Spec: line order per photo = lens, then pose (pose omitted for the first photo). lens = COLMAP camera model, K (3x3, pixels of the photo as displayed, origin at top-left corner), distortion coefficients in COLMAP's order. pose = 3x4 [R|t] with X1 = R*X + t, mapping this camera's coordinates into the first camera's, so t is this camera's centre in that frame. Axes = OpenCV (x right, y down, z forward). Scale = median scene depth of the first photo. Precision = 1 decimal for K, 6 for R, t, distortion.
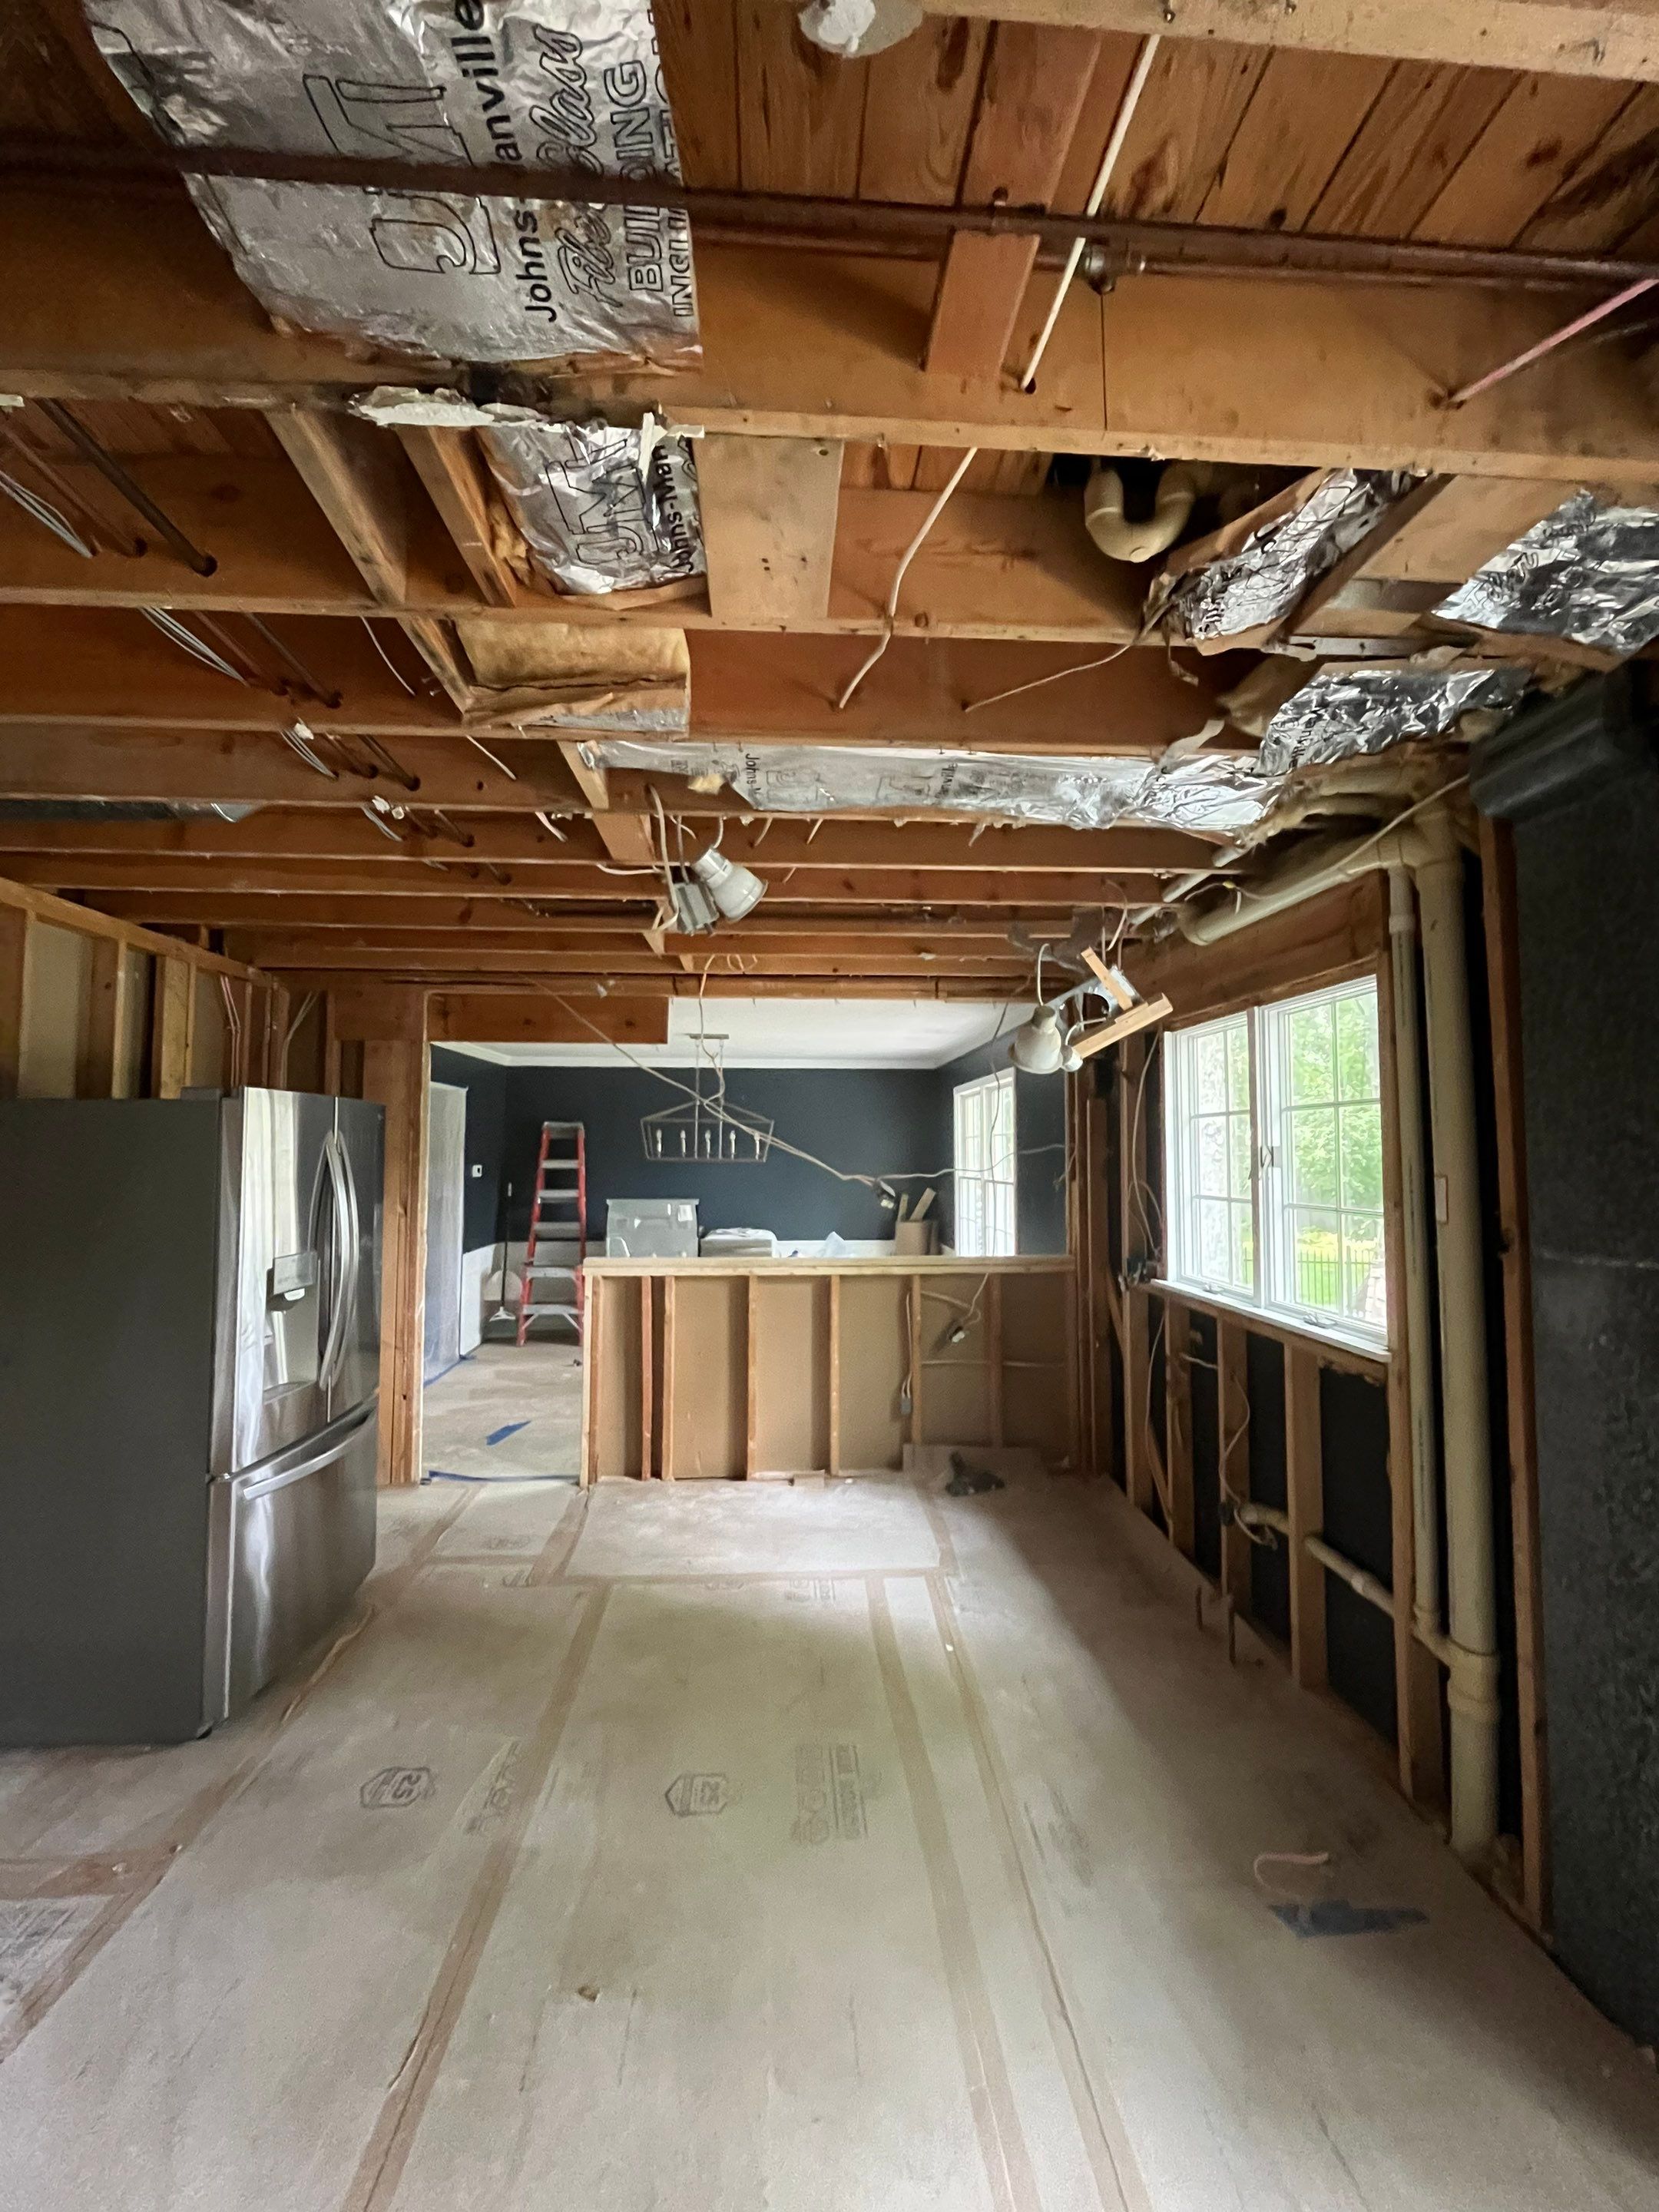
lens RADIAL K [[924.4, 0, 828.8], [0, 924.4, 1104.6], [0, 0, 1]] dist [-0.003897, -0.000610]
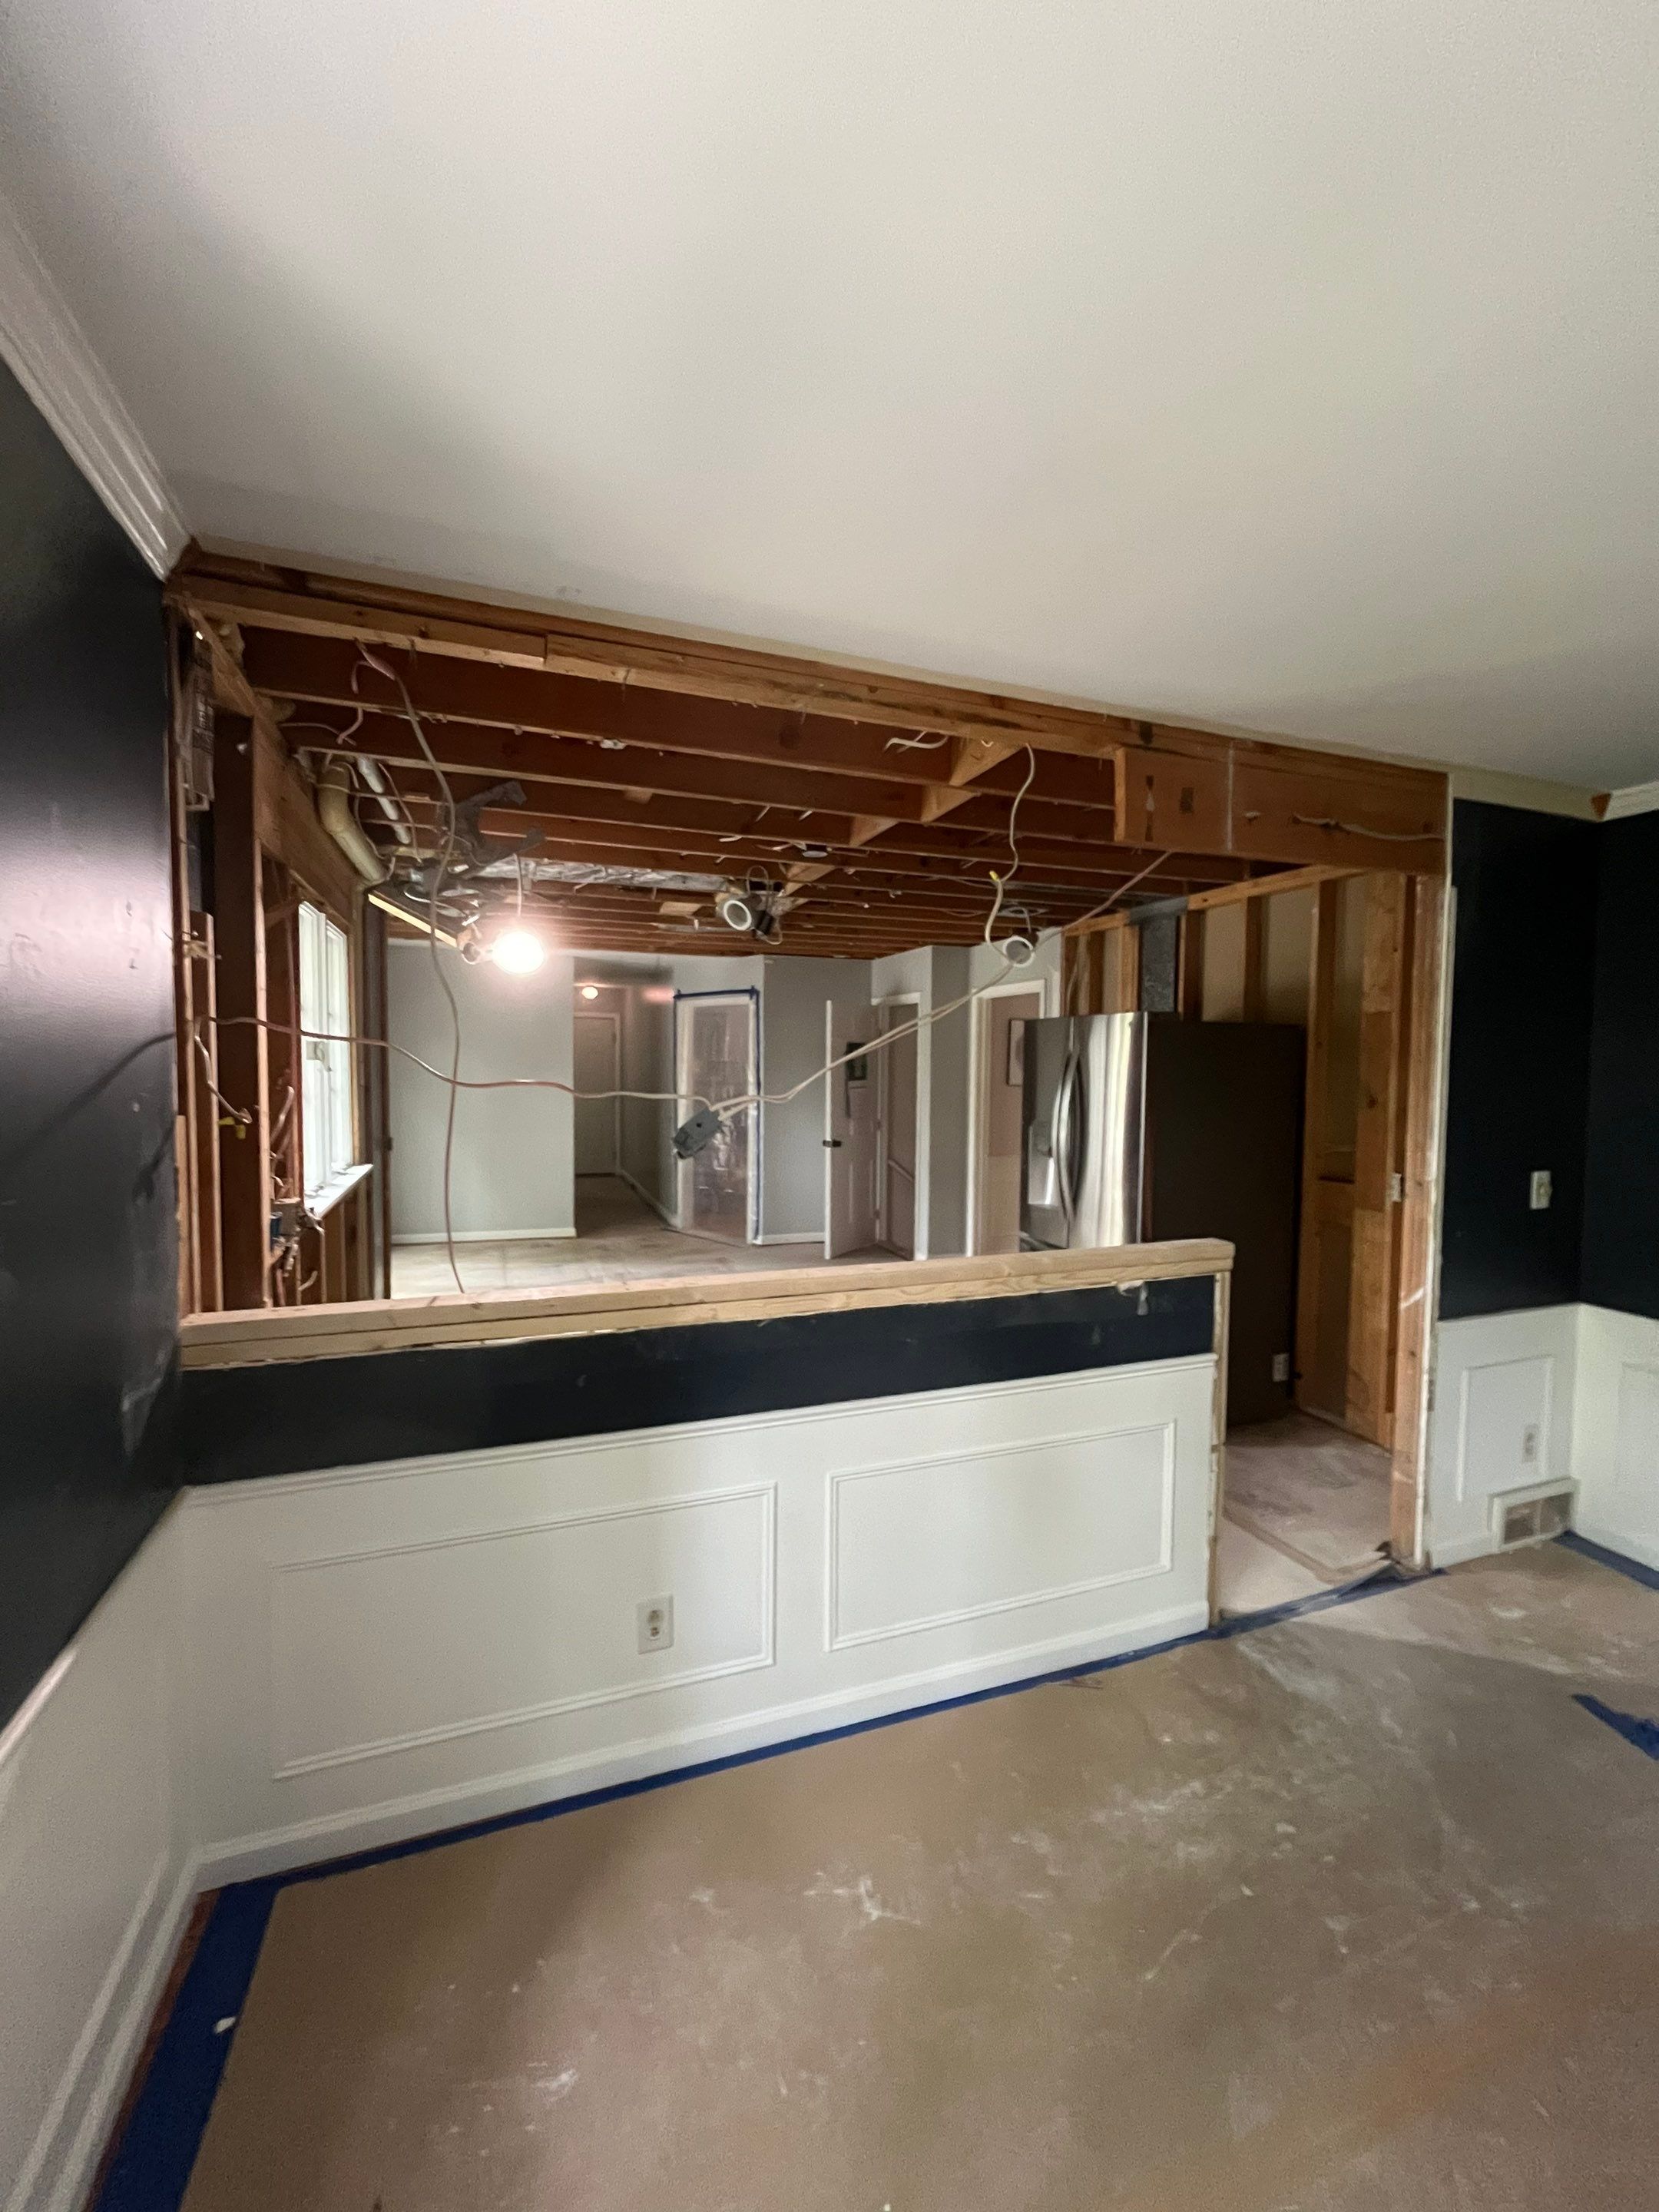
lens RADIAL K [[924.4, 0, 831.8], [0, 924.4, 1112.0], [0, 0, 1]] dist [-0.003897, -0.000610]
pose [[-0.961801, -0.001793, -0.273743, 0.106066], [-0.001854, 0.999998, -0.000035, 0.101174], [0.273743, 0.000474, -0.961803, 1.470265]]
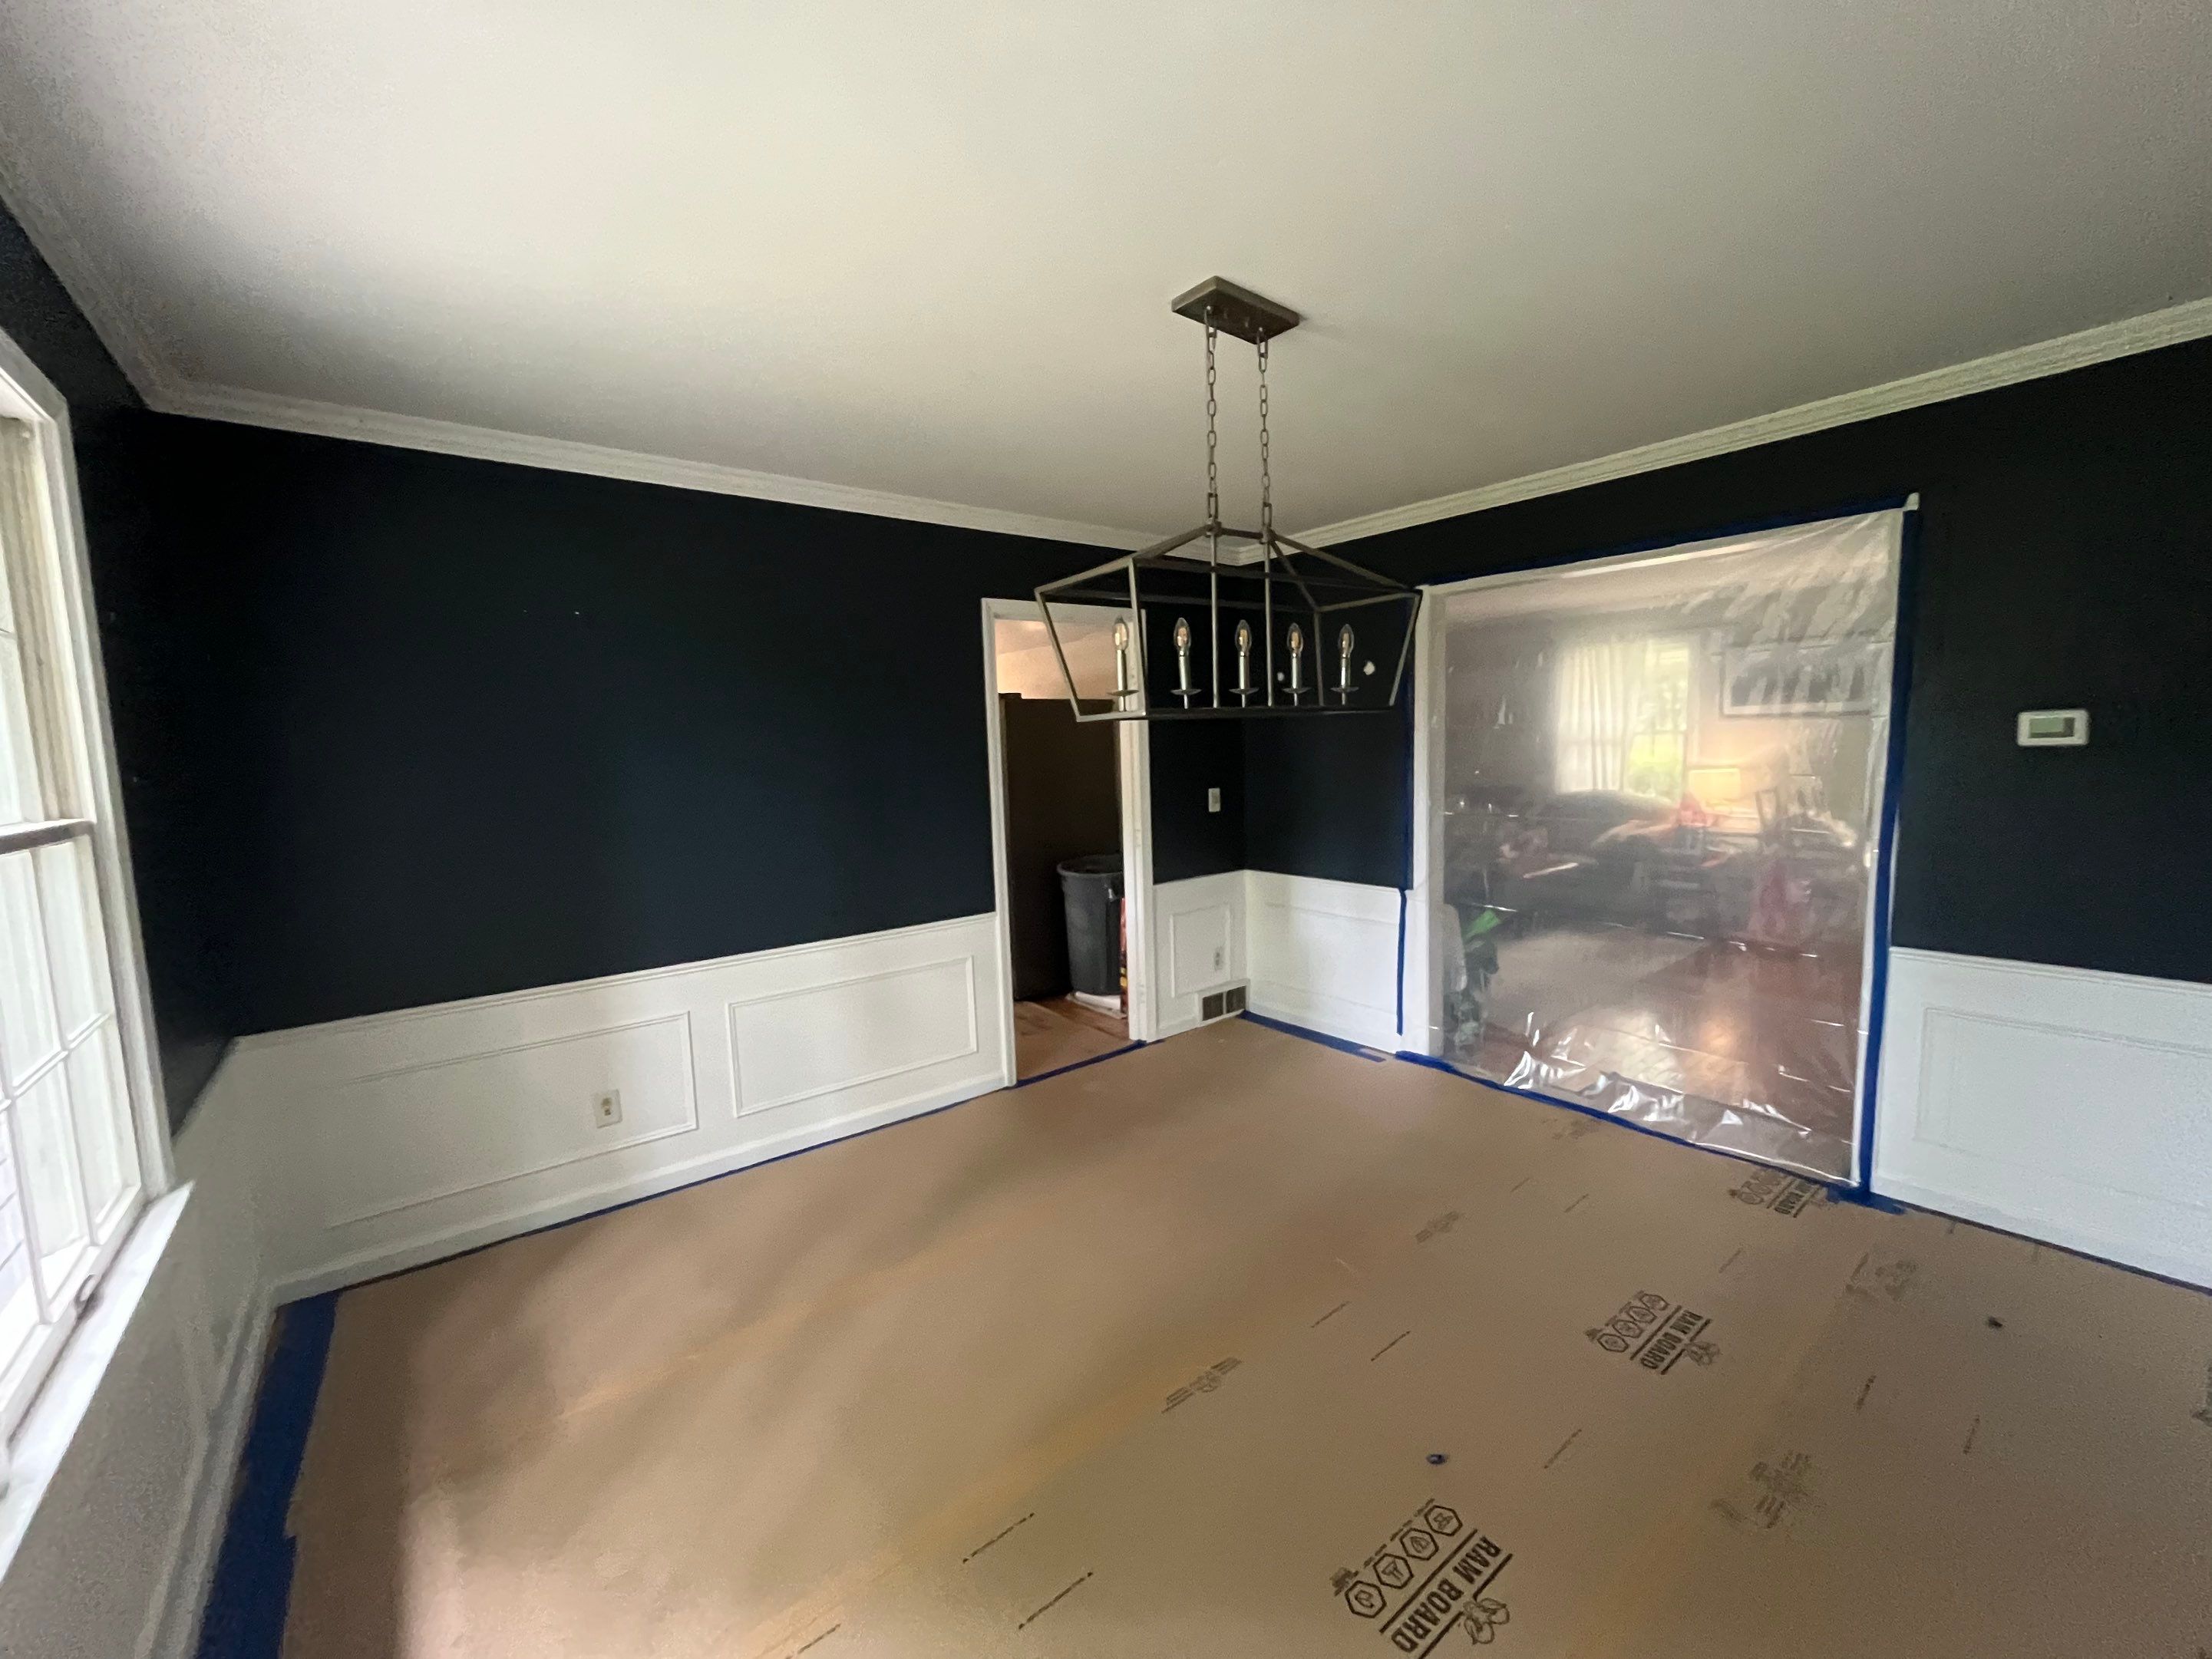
lens RADIAL K [[924.3, 0, 1111.9], [0, 924.3, 827.7], [0, 0, 1]] dist [-0.003897, -0.000610]
pose [[-0.840663, 0.069017, -0.537142, 0.104184], [0.041199, 0.997122, 0.063640, 0.115215], [0.539989, 0.031370, -0.841088, 1.794638]]
